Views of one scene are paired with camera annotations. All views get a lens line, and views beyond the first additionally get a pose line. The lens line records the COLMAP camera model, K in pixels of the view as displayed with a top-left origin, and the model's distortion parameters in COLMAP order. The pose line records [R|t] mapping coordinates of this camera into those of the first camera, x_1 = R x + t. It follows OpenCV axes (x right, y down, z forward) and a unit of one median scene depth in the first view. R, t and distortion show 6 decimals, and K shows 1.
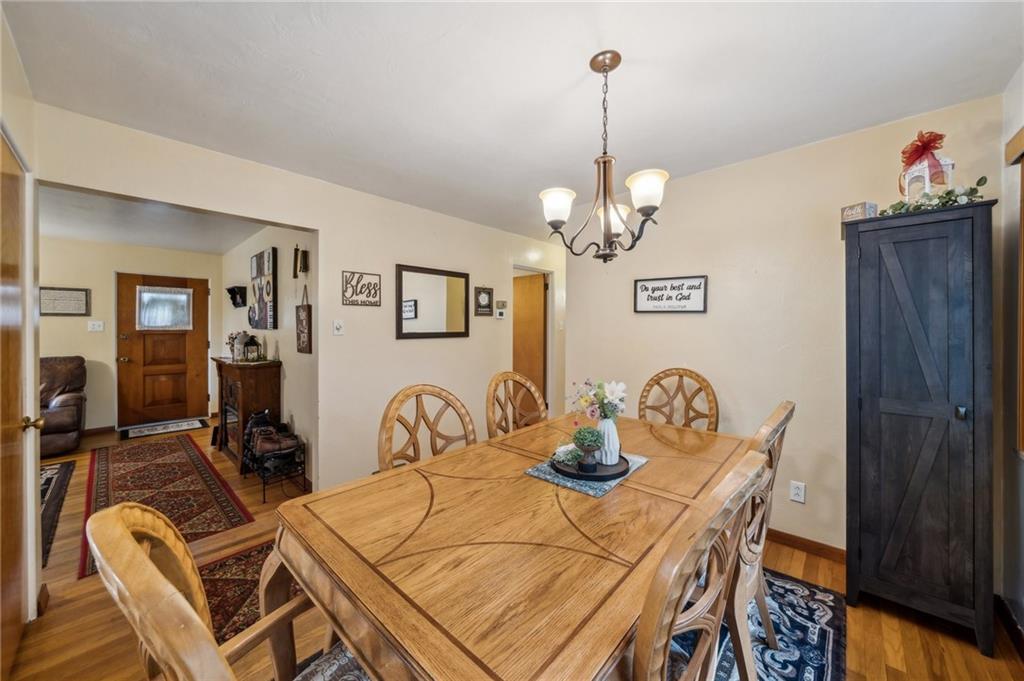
lens RADIAL K [[355.1, 0, 538.8], [0, 355.1, 325.4], [0, 0, 1]] dist [-0.003247, -0.000110]
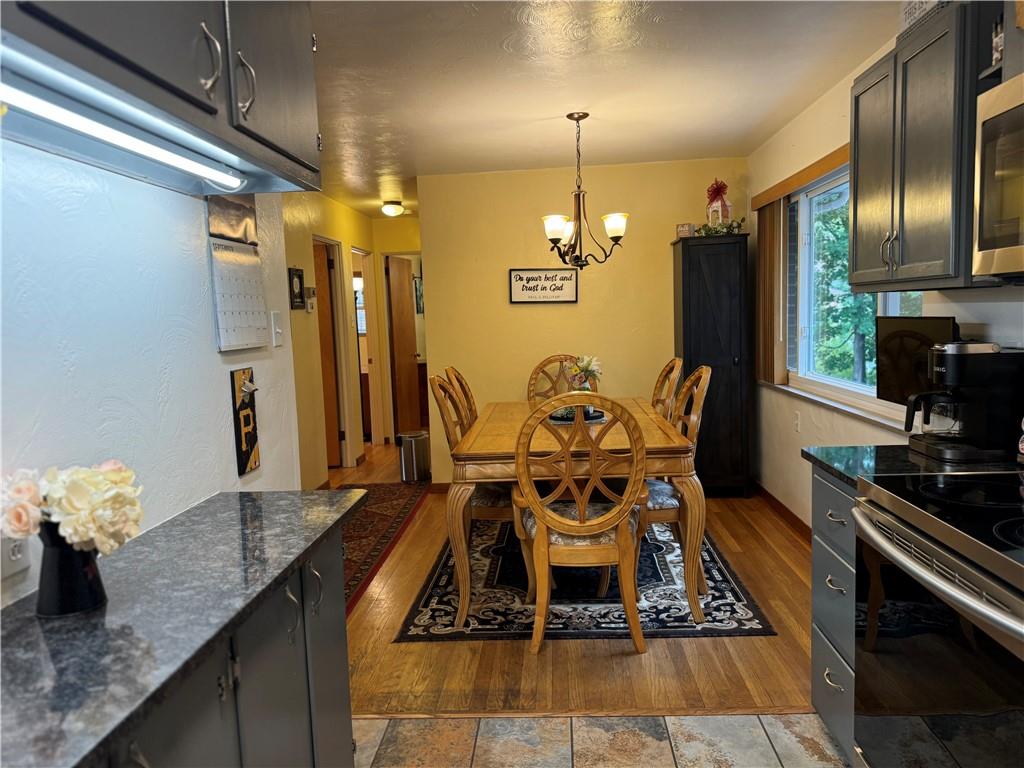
lens RADIAL K [[727.8, 0, 513.5], [0, 727.8, 385.5], [0, 0, 1]] dist [0.021601, -0.028682]
pose [[0.789210, -0.085202, 0.608184, -1.044835], [0.031116, 0.994605, 0.098958, -0.009119], [-0.613335, -0.059175, 0.787603, -0.644639]]
